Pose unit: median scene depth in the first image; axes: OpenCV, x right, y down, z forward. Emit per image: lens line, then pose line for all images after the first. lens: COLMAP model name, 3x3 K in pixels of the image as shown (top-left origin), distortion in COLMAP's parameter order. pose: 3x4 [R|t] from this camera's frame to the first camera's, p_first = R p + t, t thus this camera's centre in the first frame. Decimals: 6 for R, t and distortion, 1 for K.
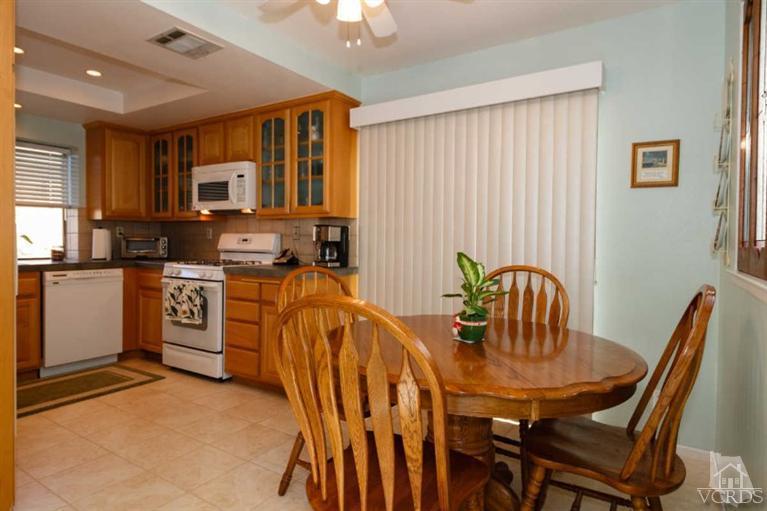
lens RADIAL K [[456.4, 0, 383.5], [0, 456.4, 255.5], [0, 0, 1]] dist [-0.001104, -0.000277]
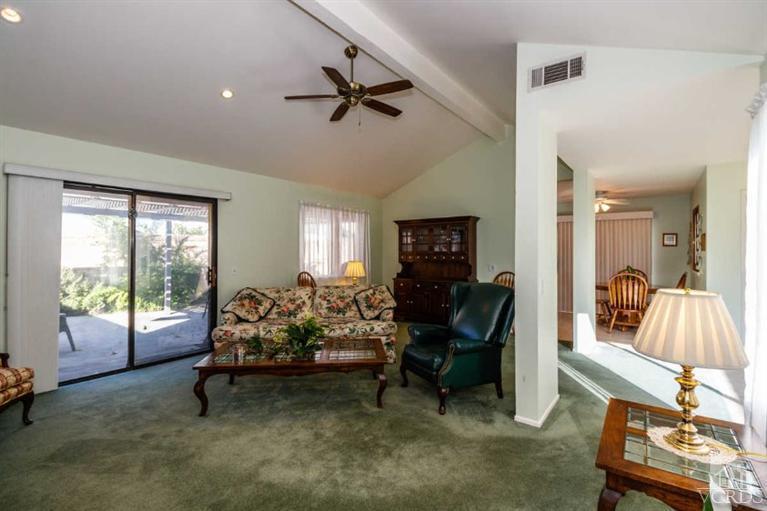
lens RADIAL K [[349.7, 0, 386.2], [0, 349.7, 251.4], [0, 0, 1]] dist [0.017927, -0.023486]
pose [[0.995631, -0.004522, -0.093263, -1.376578], [0.001784, 0.999566, -0.029421, -0.032169], [0.093355, 0.029126, 0.995207, -1.955313]]
